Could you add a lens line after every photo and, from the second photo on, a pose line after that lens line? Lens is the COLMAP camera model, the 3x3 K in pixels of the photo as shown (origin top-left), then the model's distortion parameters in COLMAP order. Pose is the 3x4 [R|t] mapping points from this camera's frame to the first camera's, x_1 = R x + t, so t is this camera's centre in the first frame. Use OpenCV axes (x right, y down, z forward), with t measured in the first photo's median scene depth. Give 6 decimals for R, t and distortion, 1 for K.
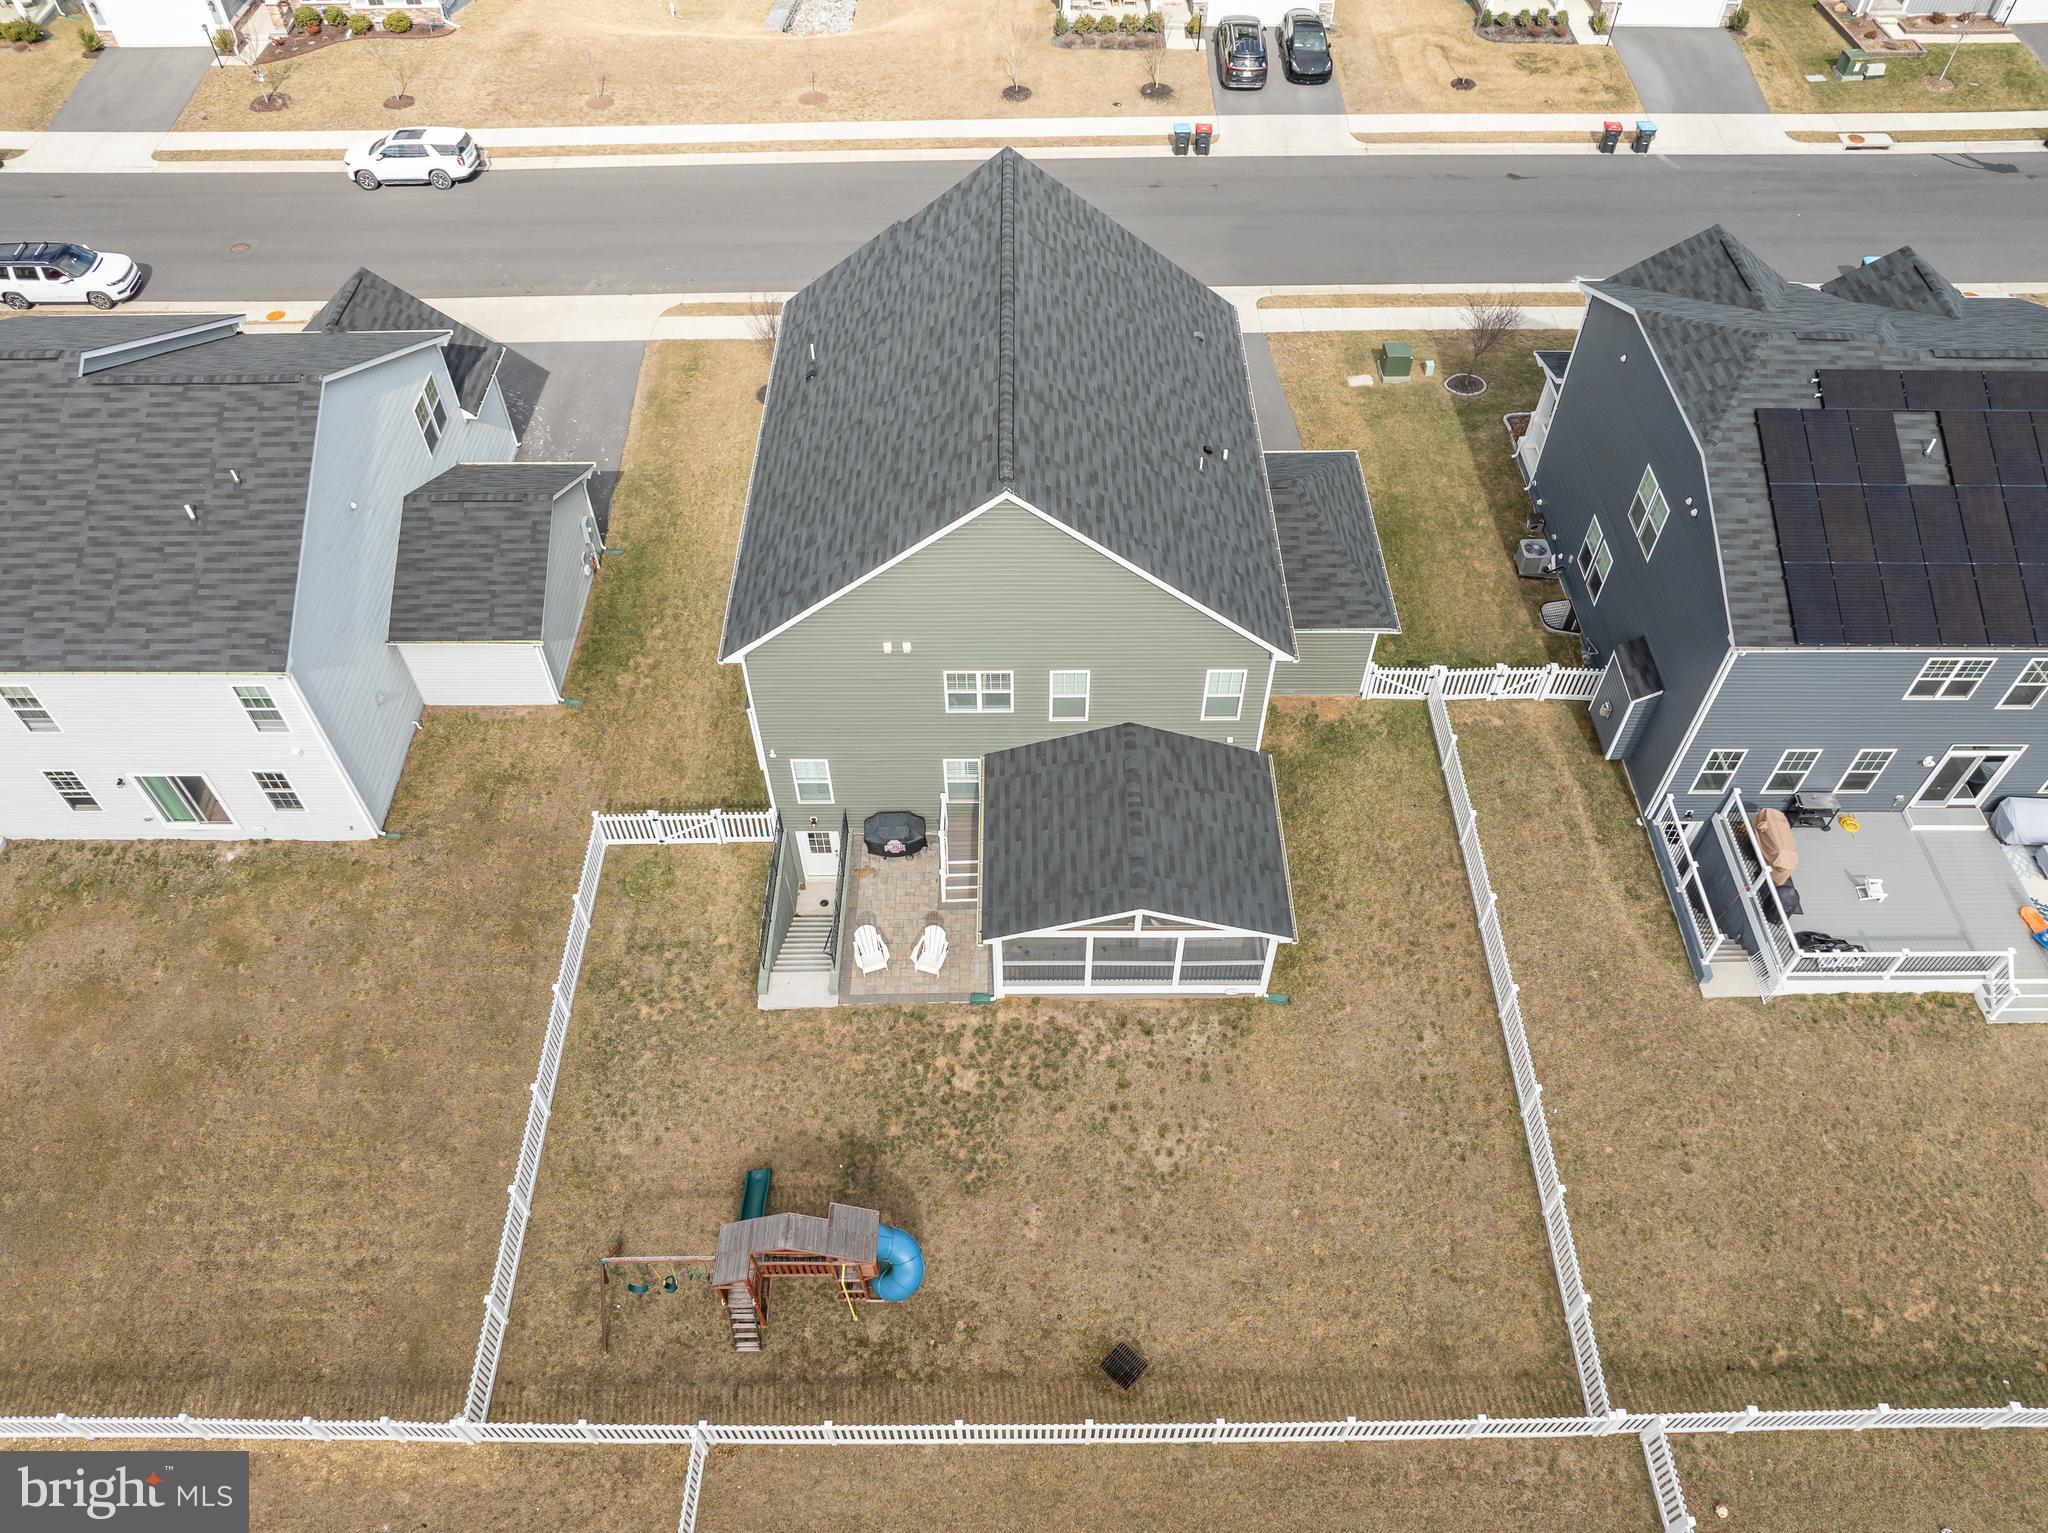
lens RADIAL K [[1475.2, 0, 943.7], [0, 1475.2, 765.1], [0, 0, 1]] dist [-0.038314, 0.003812]
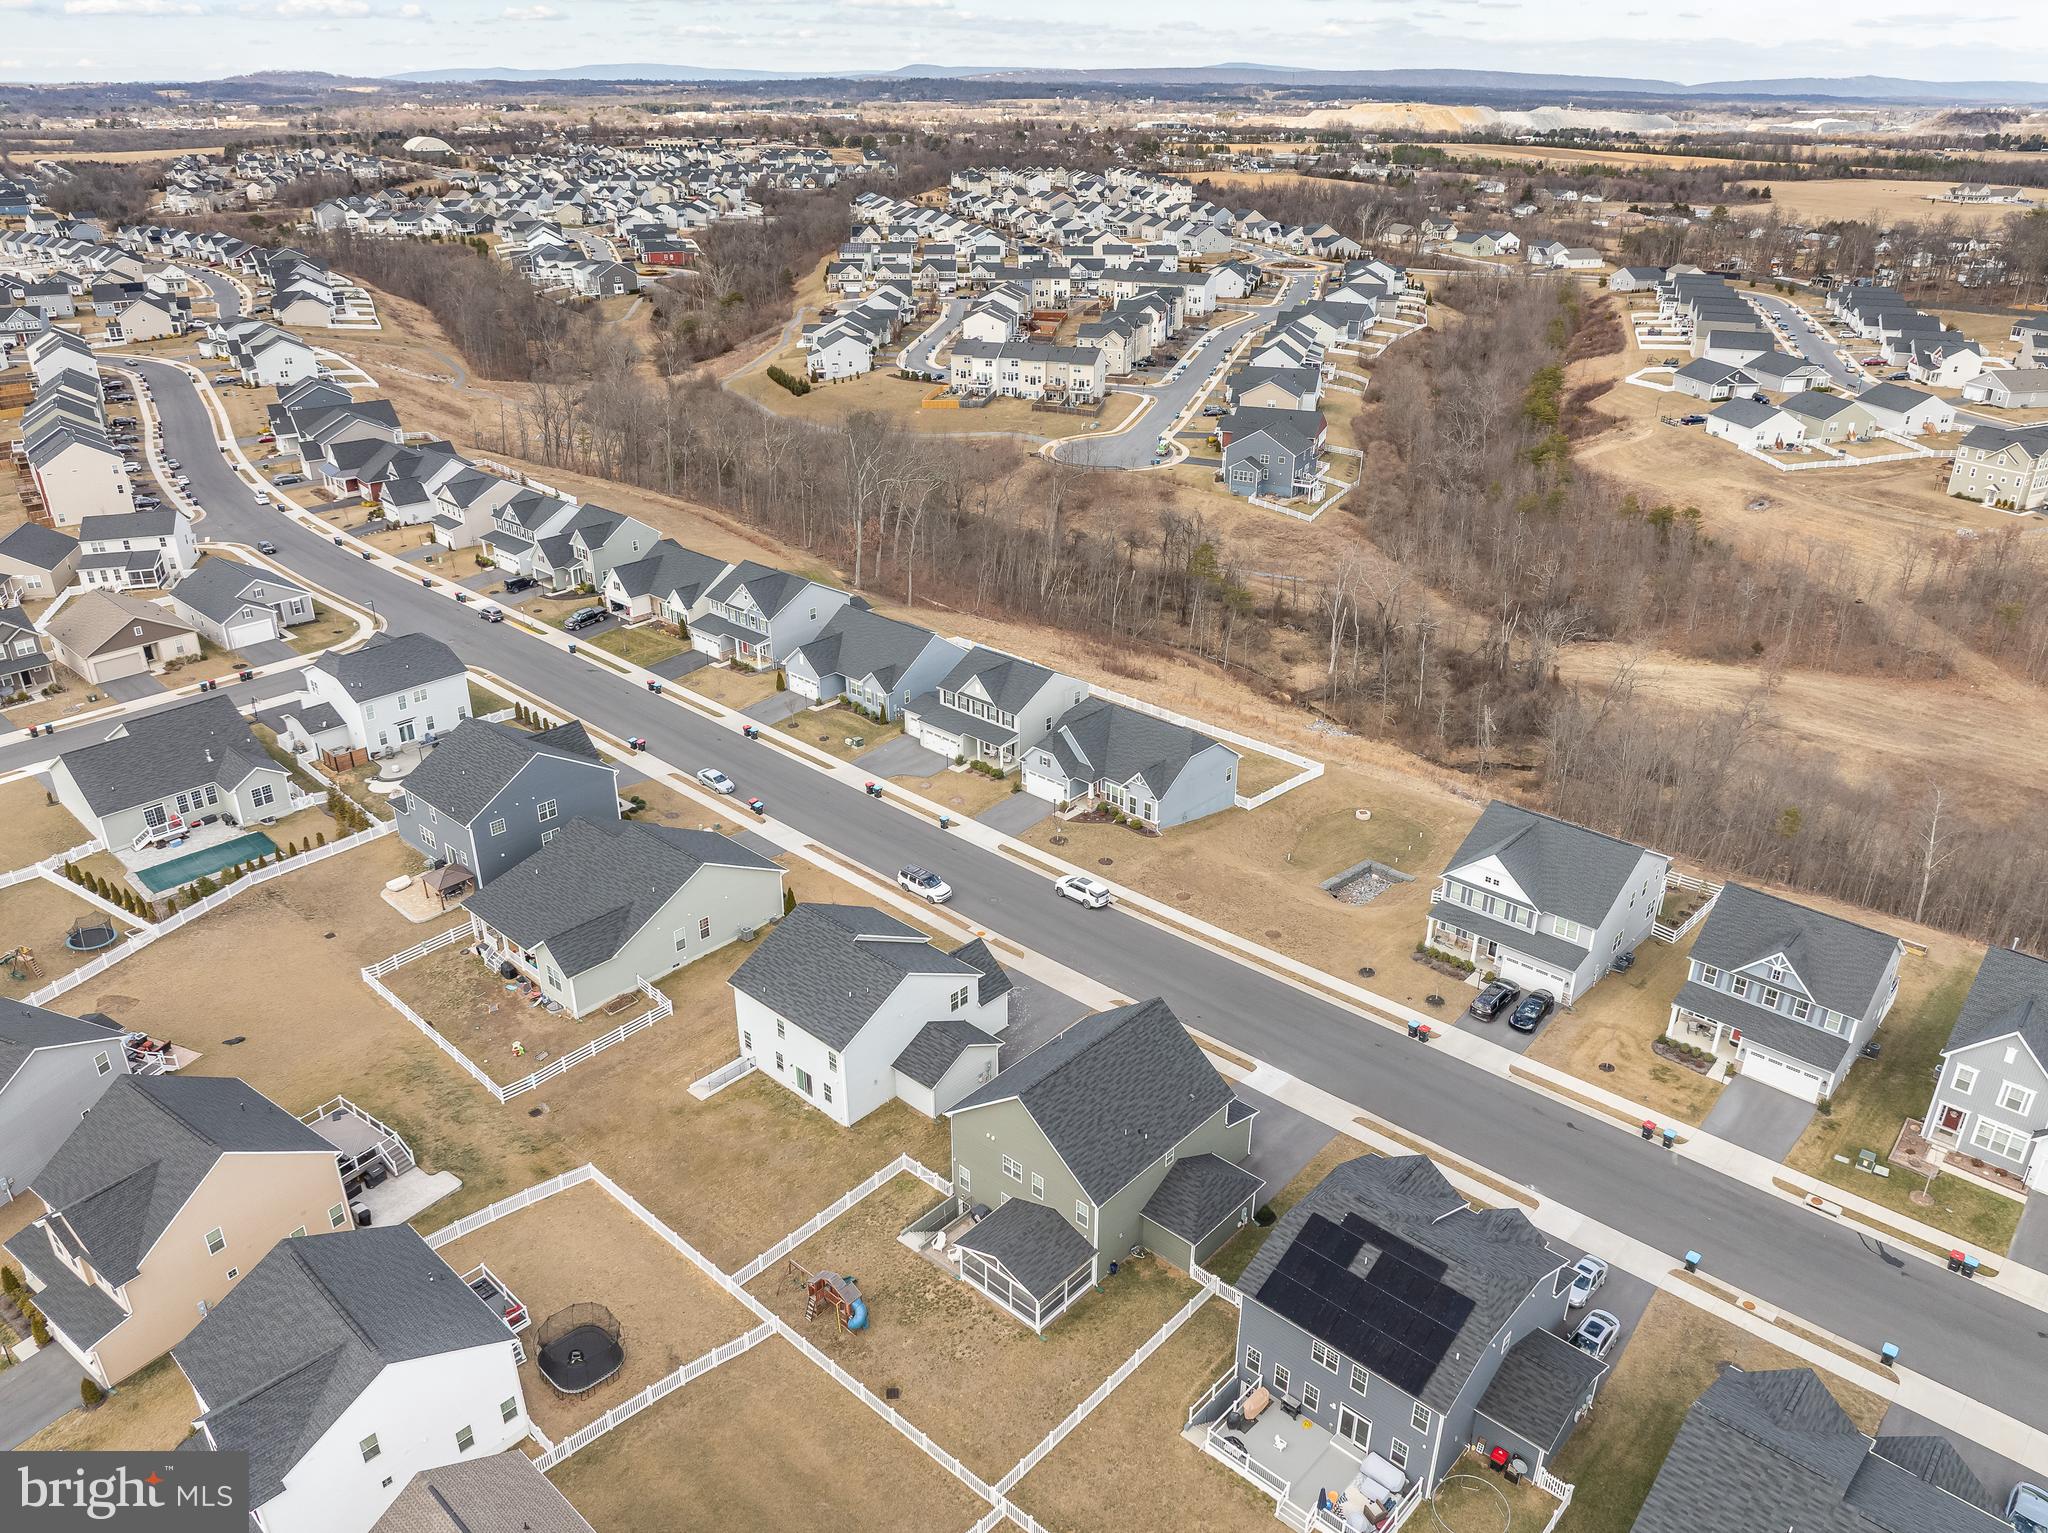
lens RADIAL K [[1475.2, 0, 943.7], [0, 1475.2, 765.1], [0, 0, 1]] dist [-0.038314, 0.003812]
pose [[0.715935, 0.292167, -0.634095, 1.149728], [-0.515685, 0.833543, -0.198178, -0.054330], [0.470644, 0.468875, 0.747429, -1.135757]]
